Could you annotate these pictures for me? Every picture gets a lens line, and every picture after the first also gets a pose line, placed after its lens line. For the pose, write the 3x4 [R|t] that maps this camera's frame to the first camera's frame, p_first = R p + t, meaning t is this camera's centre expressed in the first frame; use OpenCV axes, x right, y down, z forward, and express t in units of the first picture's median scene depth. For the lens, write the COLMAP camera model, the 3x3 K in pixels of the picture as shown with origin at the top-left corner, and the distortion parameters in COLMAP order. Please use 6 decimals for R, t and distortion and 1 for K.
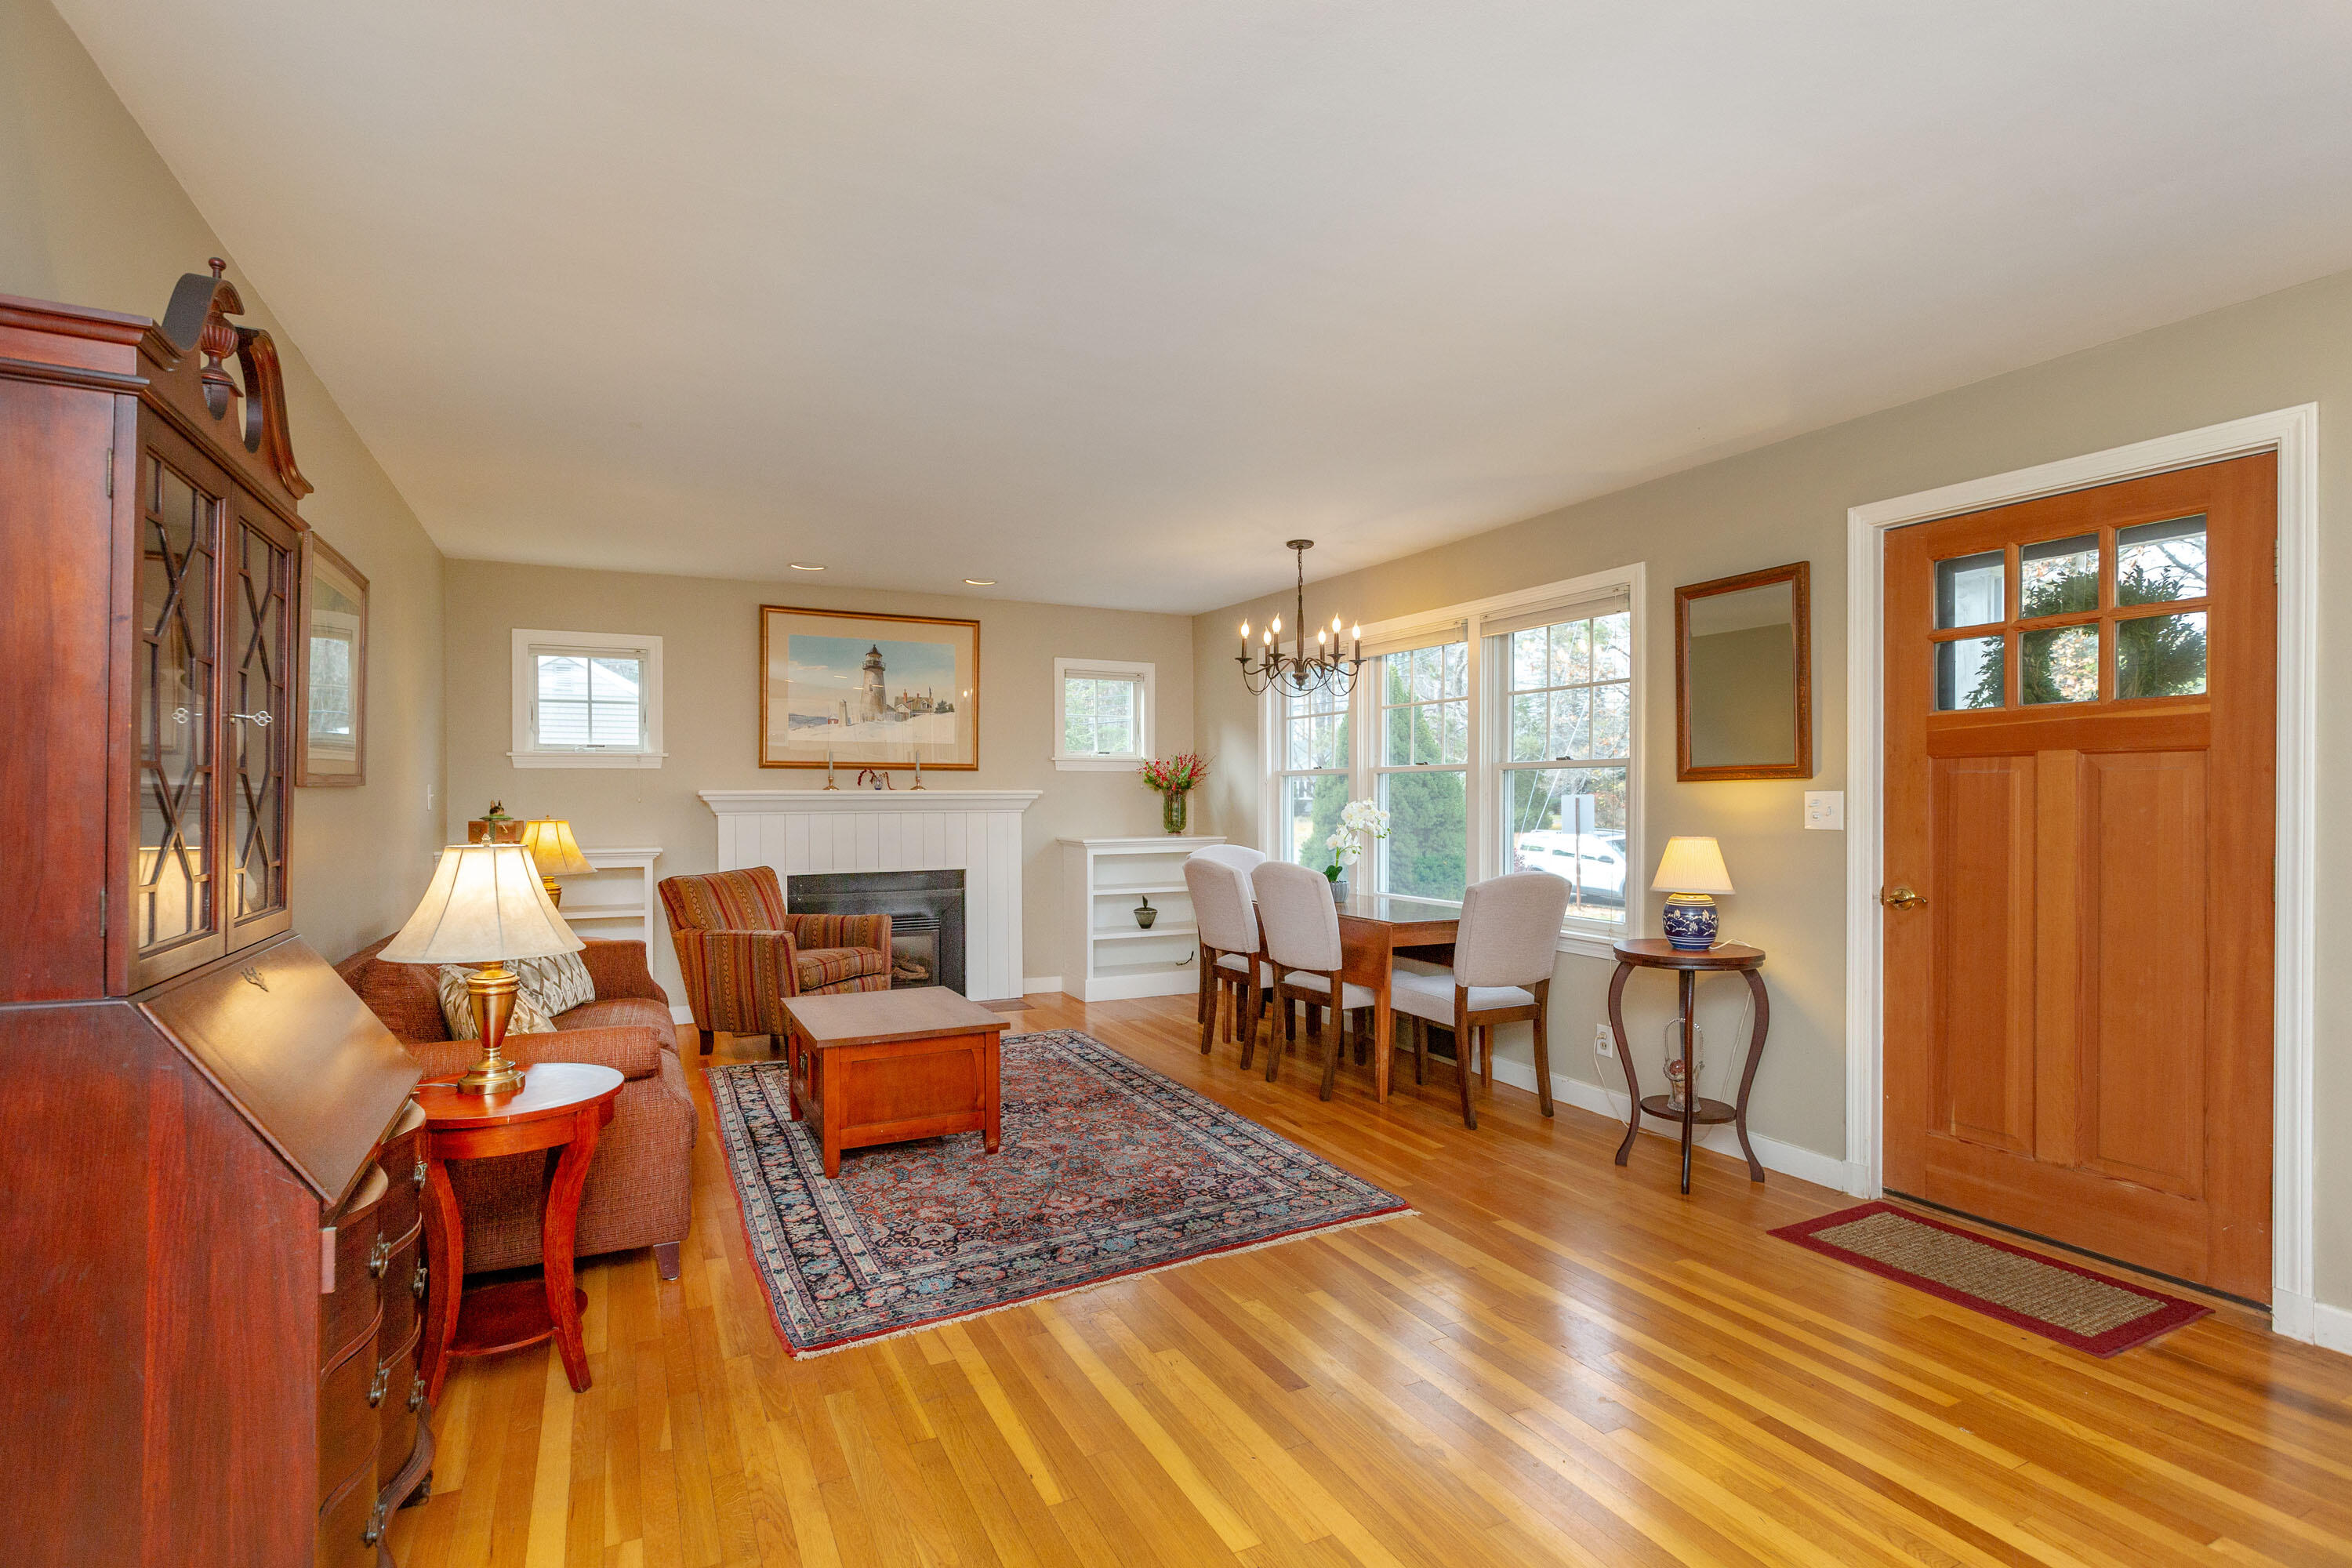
lens RADIAL K [[1122.1, 0, 1174.2], [0, 1122.1, 791.2], [0, 0, 1]] dist [-0.004399, -0.000016]
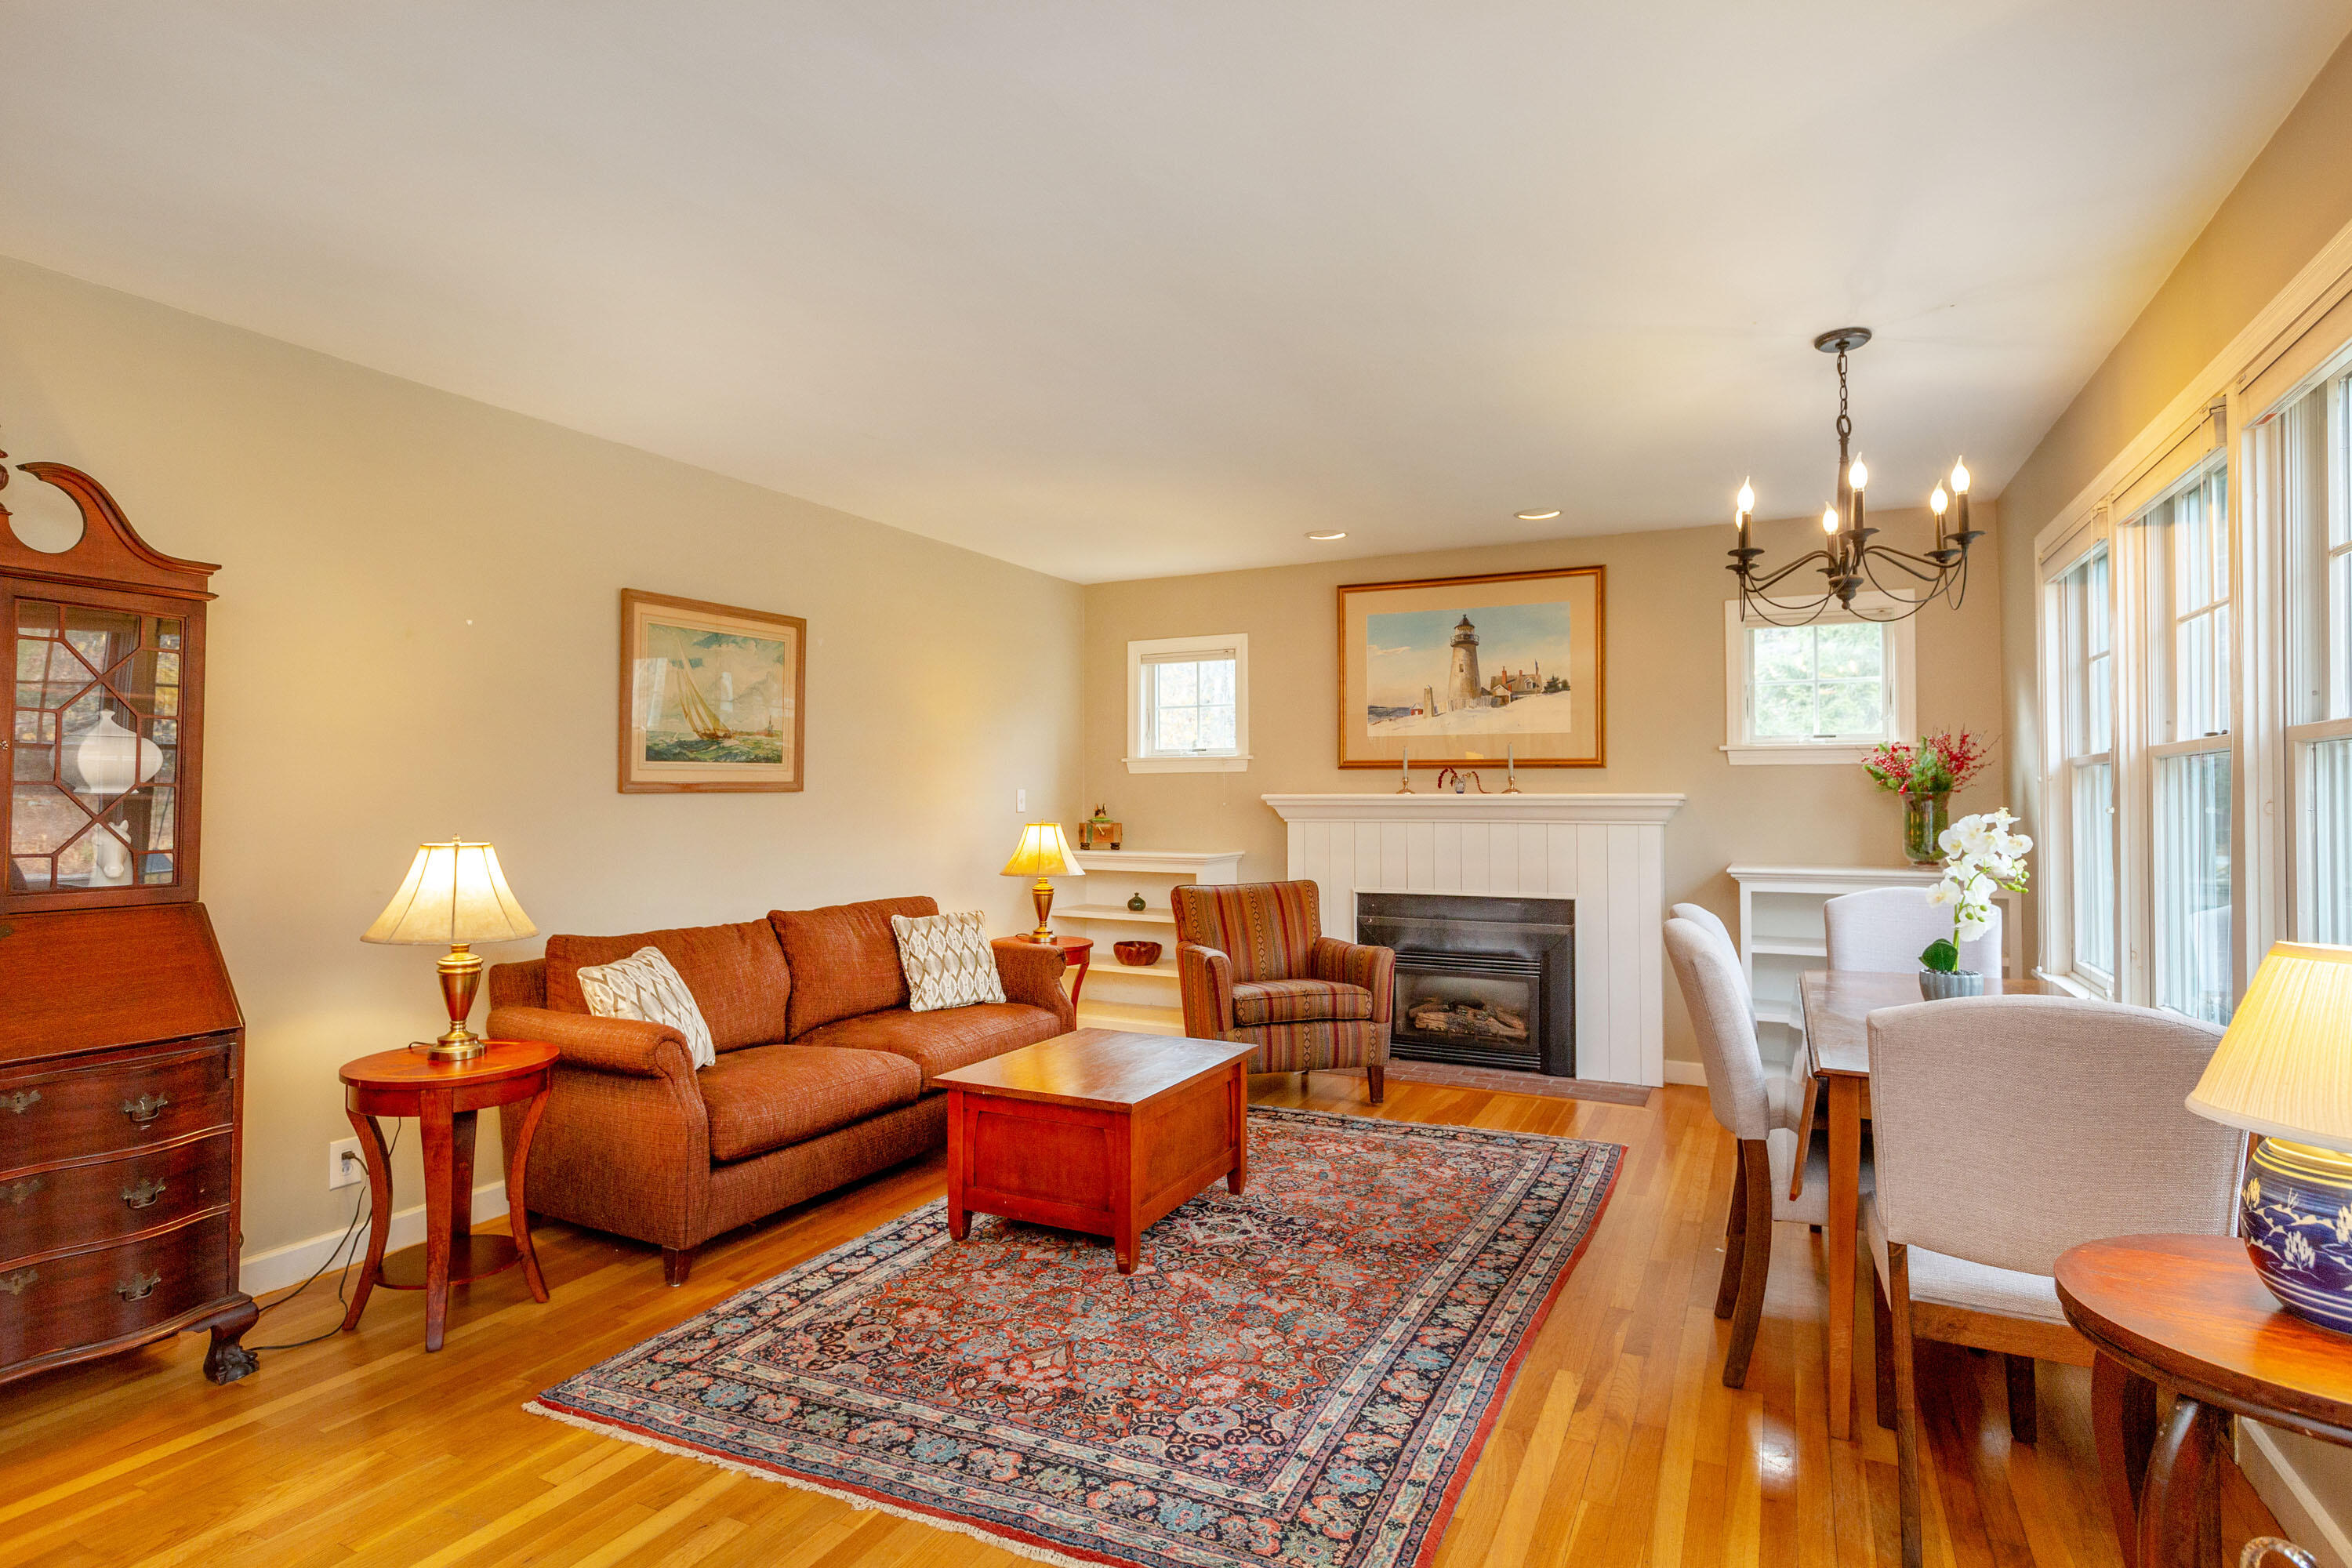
lens RADIAL K [[1197.2, 0, 1179.5], [0, 1197.2, 772.2], [0, 0, 1]] dist [-0.003323, -0.001053]
pose [[0.601911, -0.014098, -0.798439, 0.429976], [-0.000795, 0.999833, -0.018254, -0.000960], [0.798563, 0.011623, 0.601799, 0.453082]]
